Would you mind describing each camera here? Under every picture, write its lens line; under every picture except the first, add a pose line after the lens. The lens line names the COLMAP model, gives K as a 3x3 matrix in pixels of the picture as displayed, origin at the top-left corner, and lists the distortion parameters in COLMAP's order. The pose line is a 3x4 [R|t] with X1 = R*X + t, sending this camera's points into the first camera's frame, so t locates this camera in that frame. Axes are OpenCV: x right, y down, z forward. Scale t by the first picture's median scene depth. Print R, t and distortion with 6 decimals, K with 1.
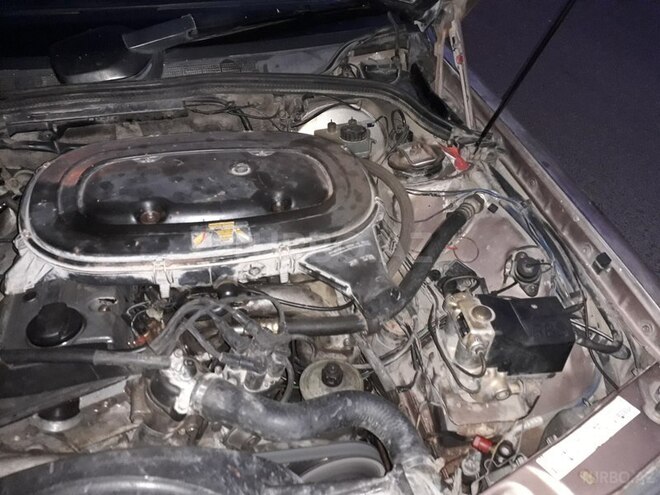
lens RADIAL K [[524.4, 0, 330.0], [0, 524.4, 247.5], [0, 0, 1]] dist [0.011465, -0.033497]
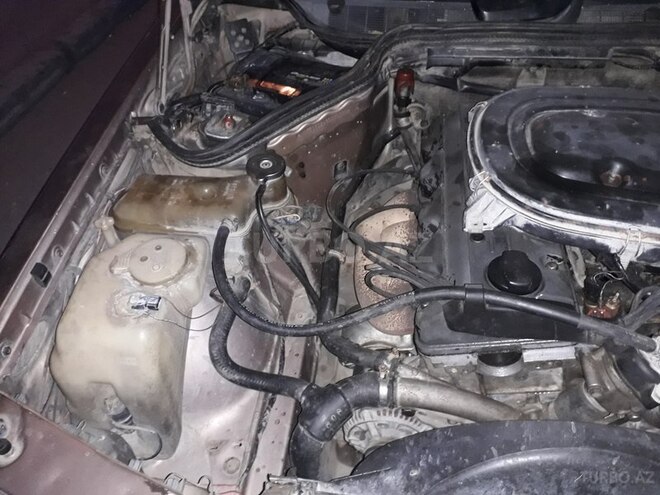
lens RADIAL K [[524.4, 0, 330.0], [0, 524.4, 247.5], [0, 0, 1]] dist [0.011465, -0.033497]
pose [[0.911358, 0.228652, -0.342264, -0.468017], [-0.195297, 0.972165, 0.129437, 0.037573], [0.362334, -0.051120, 0.930645, -0.038363]]
